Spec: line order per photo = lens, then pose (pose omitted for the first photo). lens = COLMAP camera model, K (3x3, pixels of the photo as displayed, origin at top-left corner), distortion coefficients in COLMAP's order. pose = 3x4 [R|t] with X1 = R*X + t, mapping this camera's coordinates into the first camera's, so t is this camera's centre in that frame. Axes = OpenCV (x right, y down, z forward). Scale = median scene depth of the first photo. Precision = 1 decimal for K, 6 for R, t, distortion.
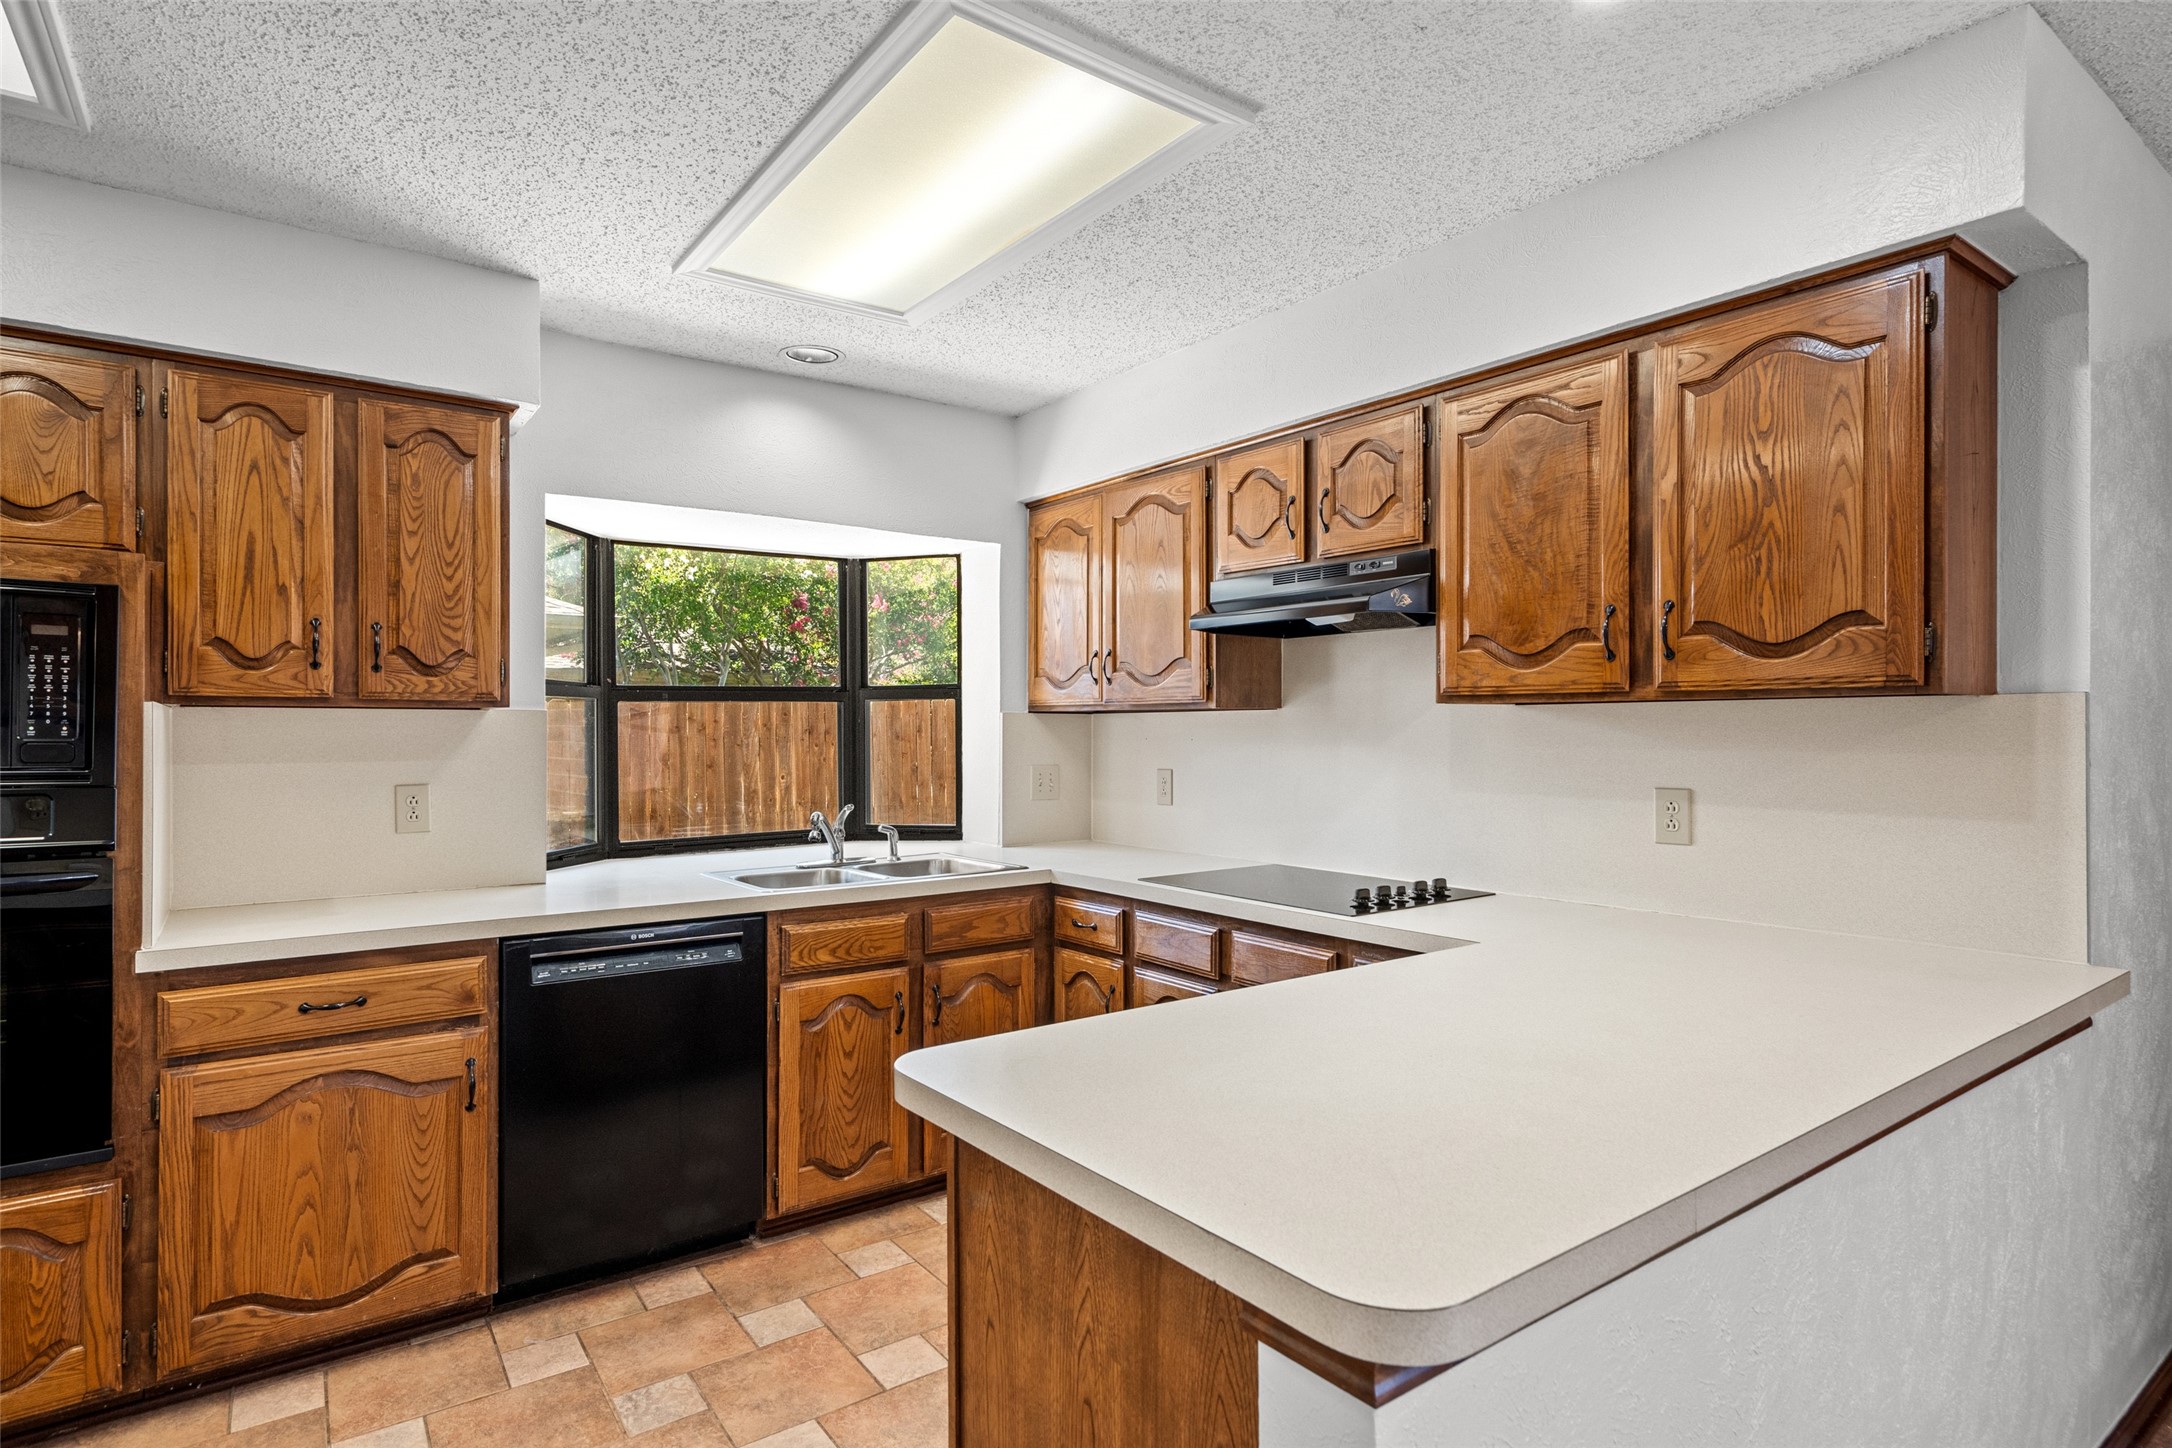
lens RADIAL K [[1124.7, 0, 1114.1], [0, 1124.7, 732.5], [0, 0, 1]] dist [0.002605, -0.000094]
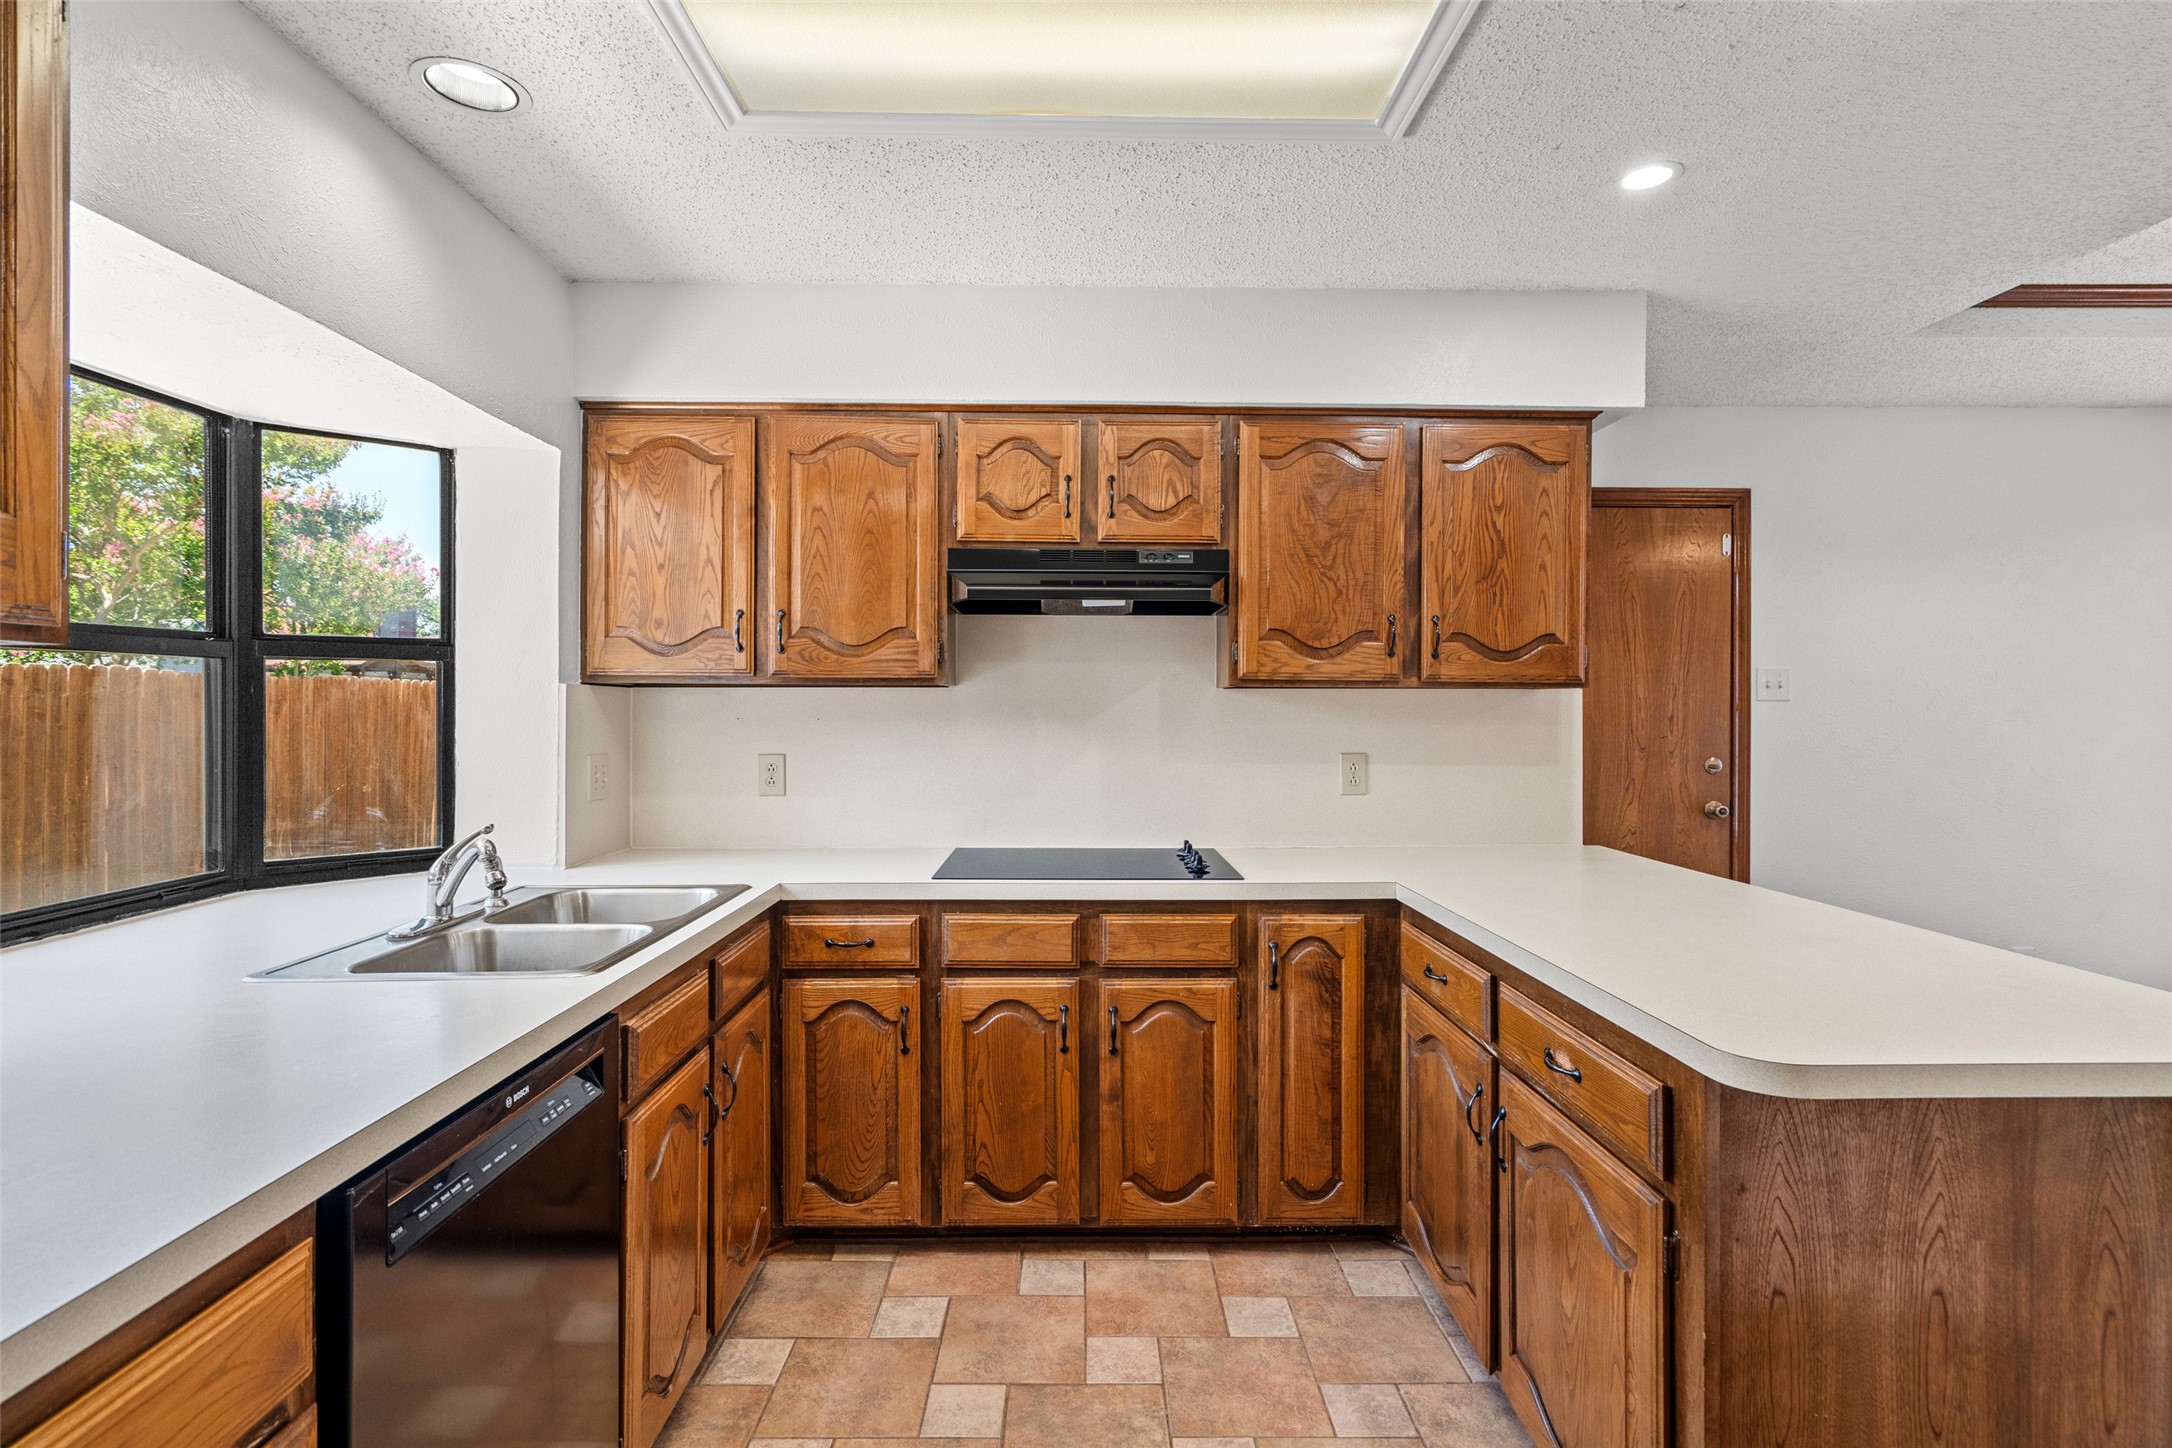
lens RADIAL K [[1029.5, 0, 1081.6], [0, 1029.5, 715.0], [0, 0, 1]] dist [-0.000318, 0.000726]
pose [[0.593689, -0.001118, 0.804694, -0.684932], [-0.001550, 0.999996, 0.002534, 0.001309], [-0.804693, -0.002752, 0.593685, 0.532143]]
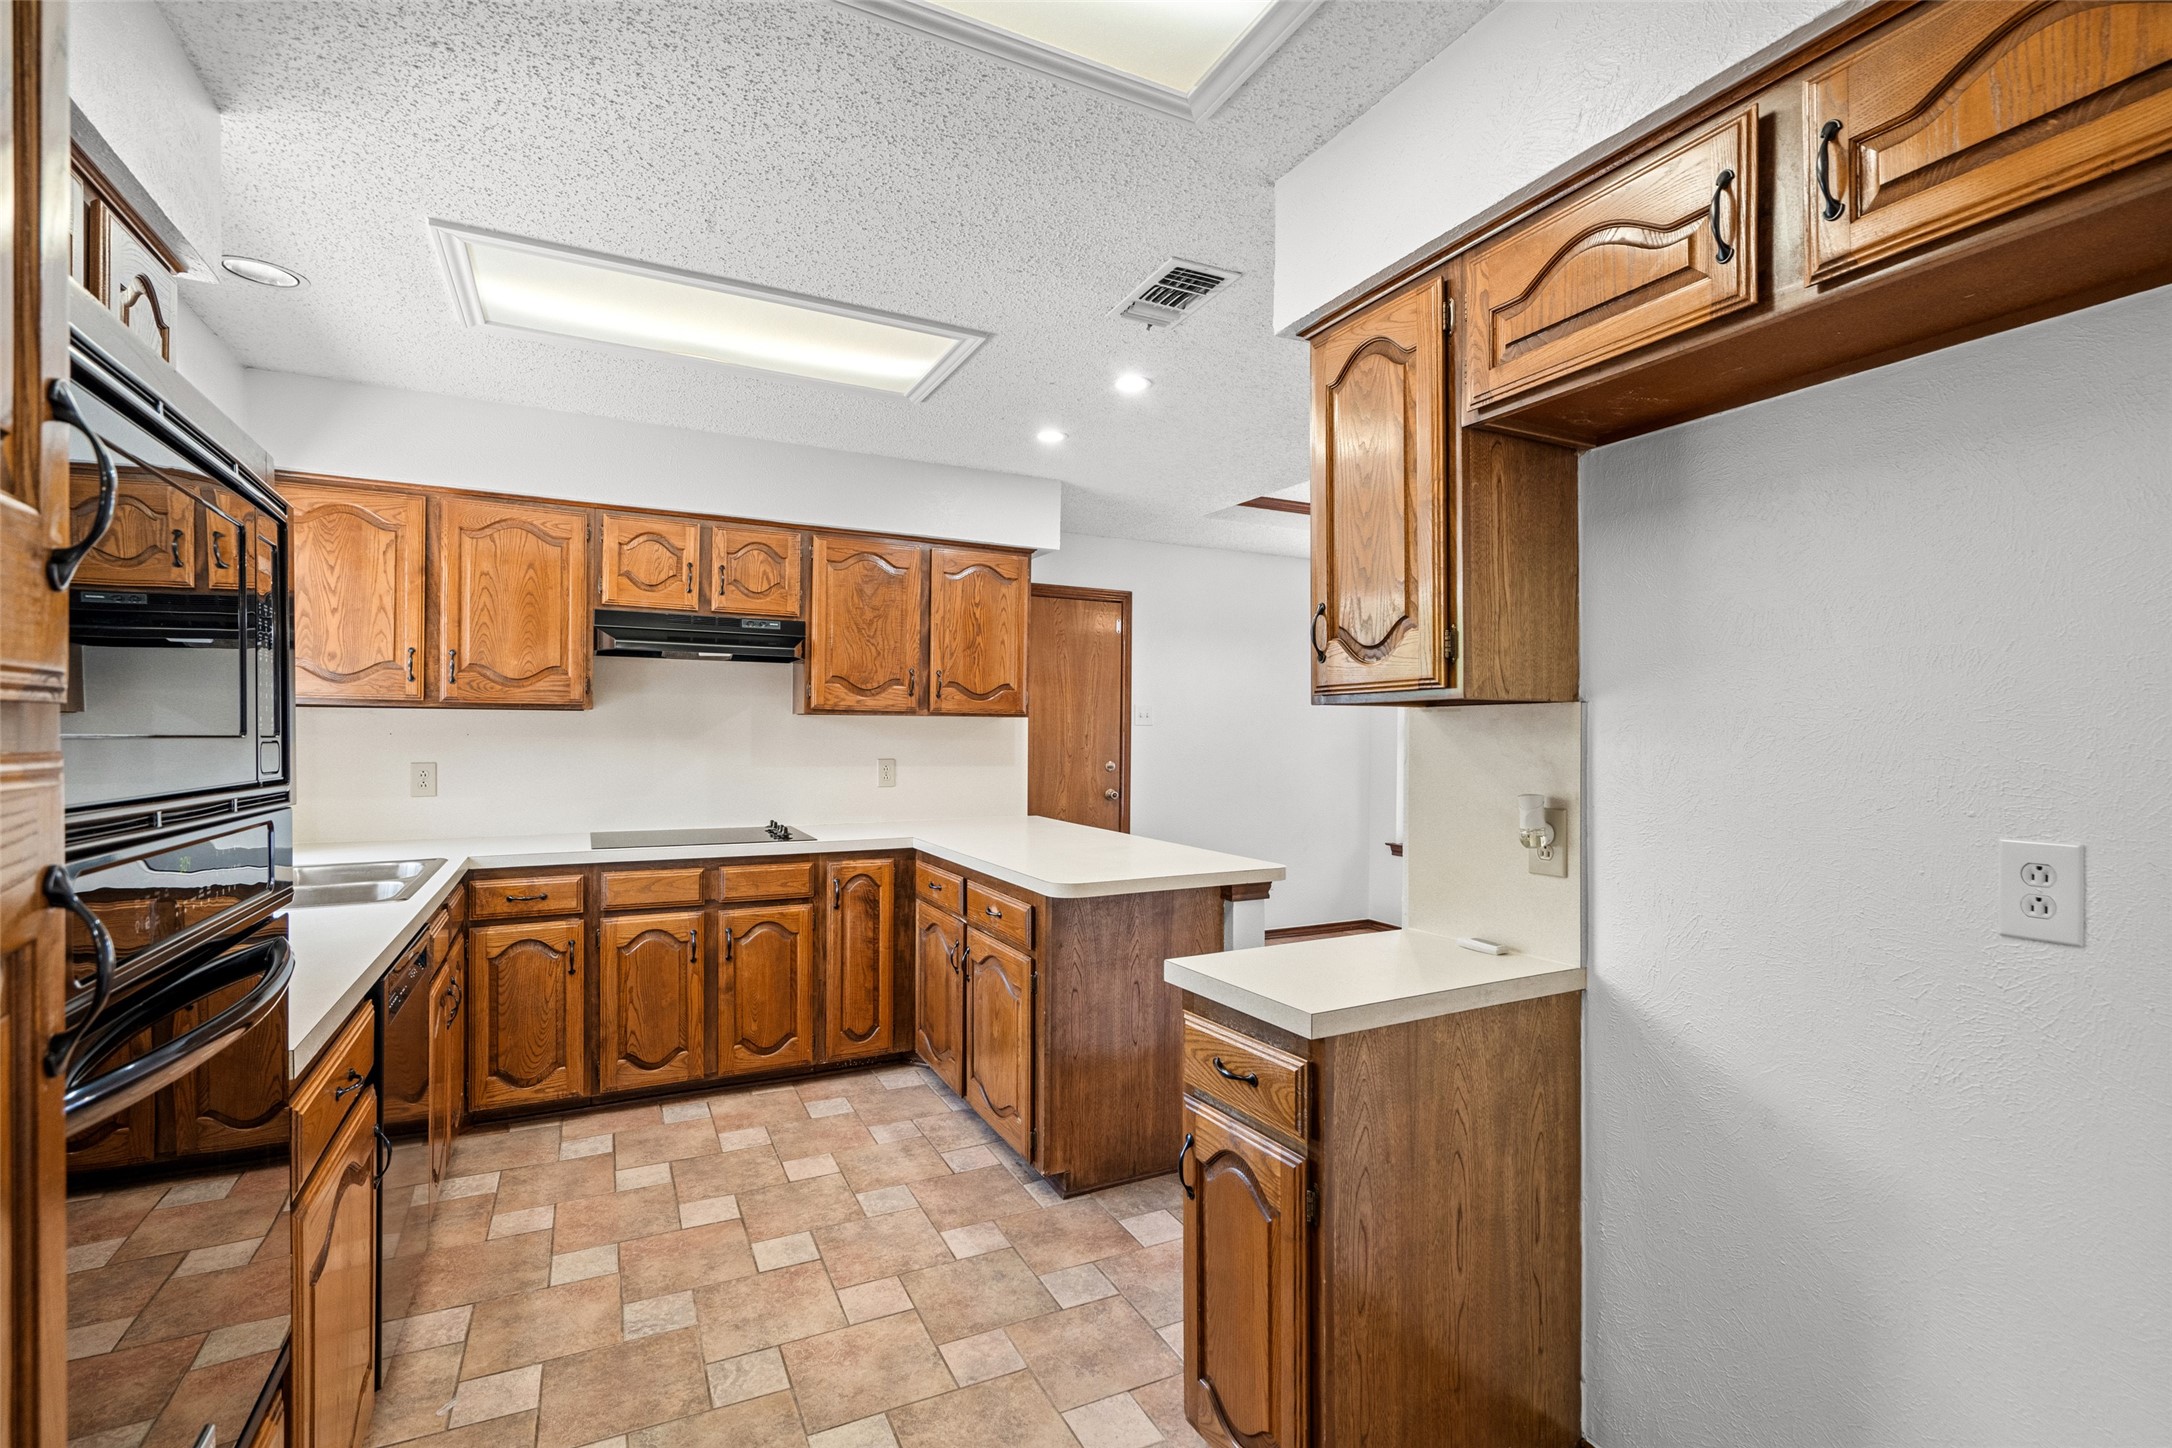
lens RADIAL K [[973.5, 0, 1081.9], [0, 973.5, 731.4], [0, 0, 1]] dist [-0.006476, 0.001583]
pose [[0.169959, 0.000651, 0.985451, -1.152690], [-0.008427, 0.999964, 0.000793, -0.003544], [-0.985415, -0.008439, 0.169958, 0.362989]]
